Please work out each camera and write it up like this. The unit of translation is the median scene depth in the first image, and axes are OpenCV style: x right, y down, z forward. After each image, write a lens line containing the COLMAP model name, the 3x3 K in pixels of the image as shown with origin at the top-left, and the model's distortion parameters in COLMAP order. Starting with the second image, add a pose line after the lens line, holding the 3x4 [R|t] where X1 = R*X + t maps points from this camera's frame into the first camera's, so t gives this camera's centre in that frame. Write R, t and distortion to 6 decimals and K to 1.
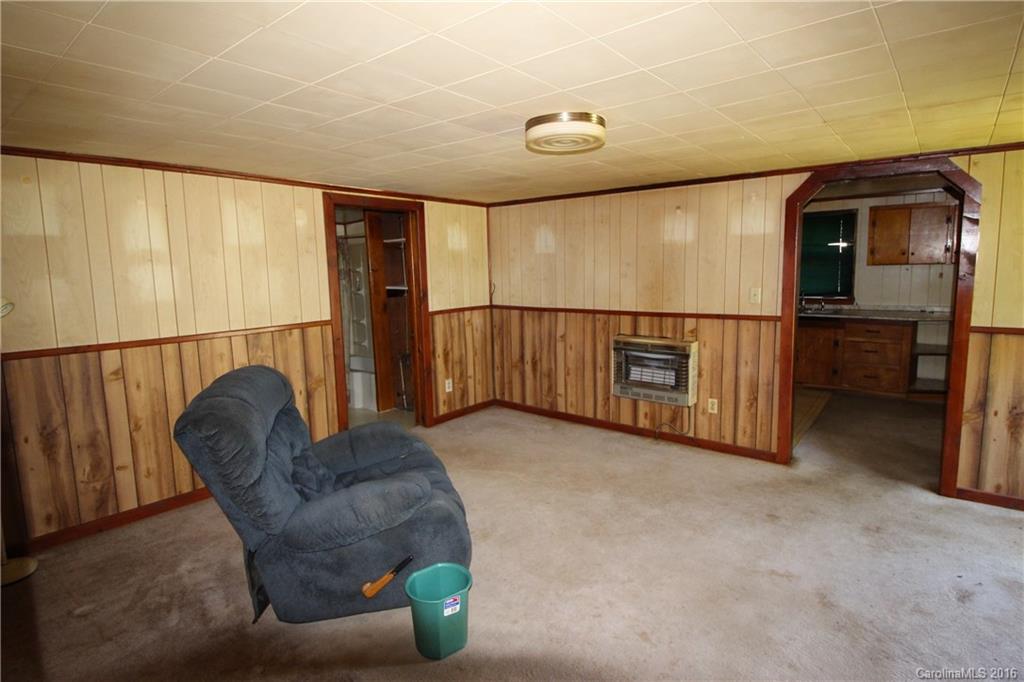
lens RADIAL K [[527.8, 0, 512.0], [0, 527.8, 341.0], [0, 0, 1]] dist [0.000128, 0.000097]
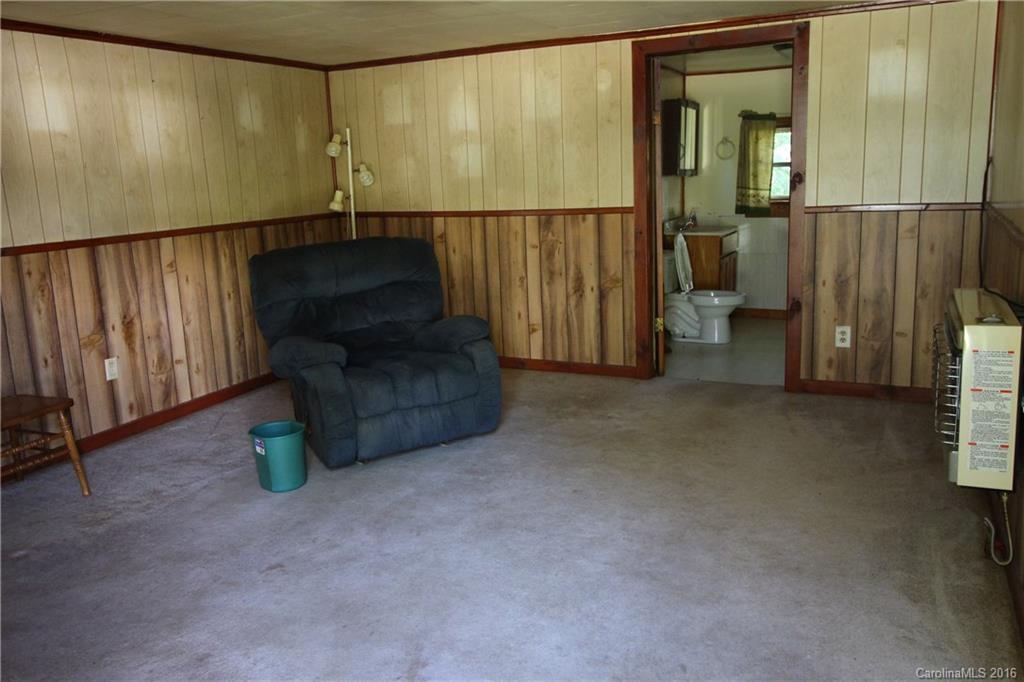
lens RADIAL K [[826.0, 0, 512.0], [0, 826.0, 341.0], [0, 0, 1]] dist [0.004613, 0.004581]
pose [[0.223550, 0.219309, -0.949699, 0.876370], [-0.094452, 0.974647, 0.202836, -0.081565], [0.970105, 0.044356, 0.238597, 0.557511]]
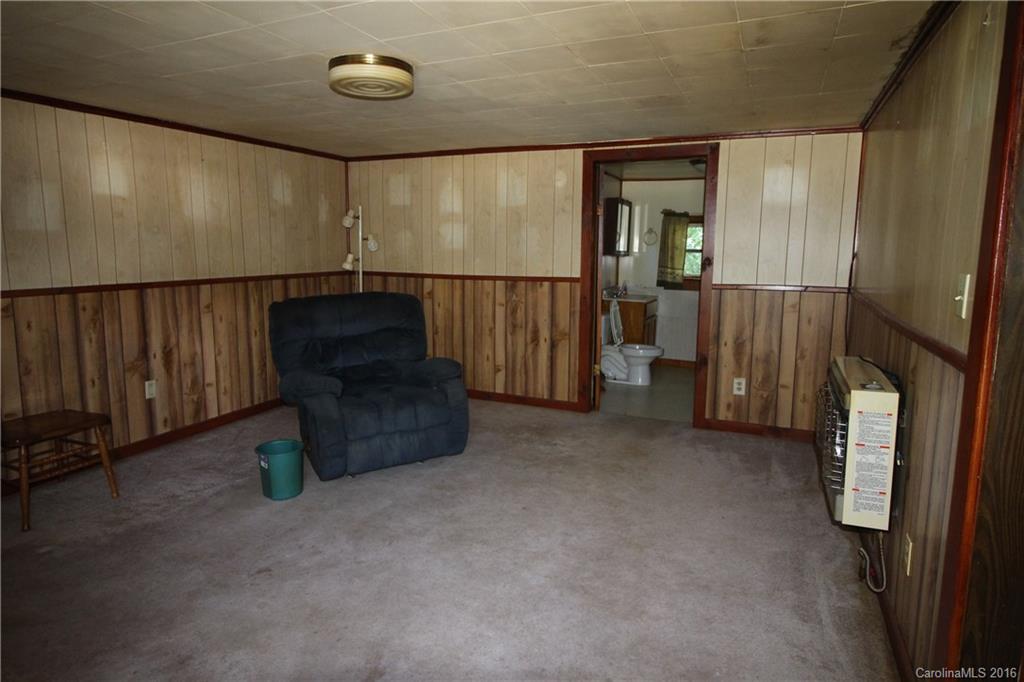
lens RADIAL K [[610.6, 0, 512.0], [0, 610.6, 341.0], [0, 0, 1]] dist [-0.004658, -0.001094]
pose [[0.253753, 0.181796, -0.950031, 0.796180], [-0.142949, 0.978442, 0.149052, -0.080514], [0.956648, 0.097984, 0.274270, 0.587559]]
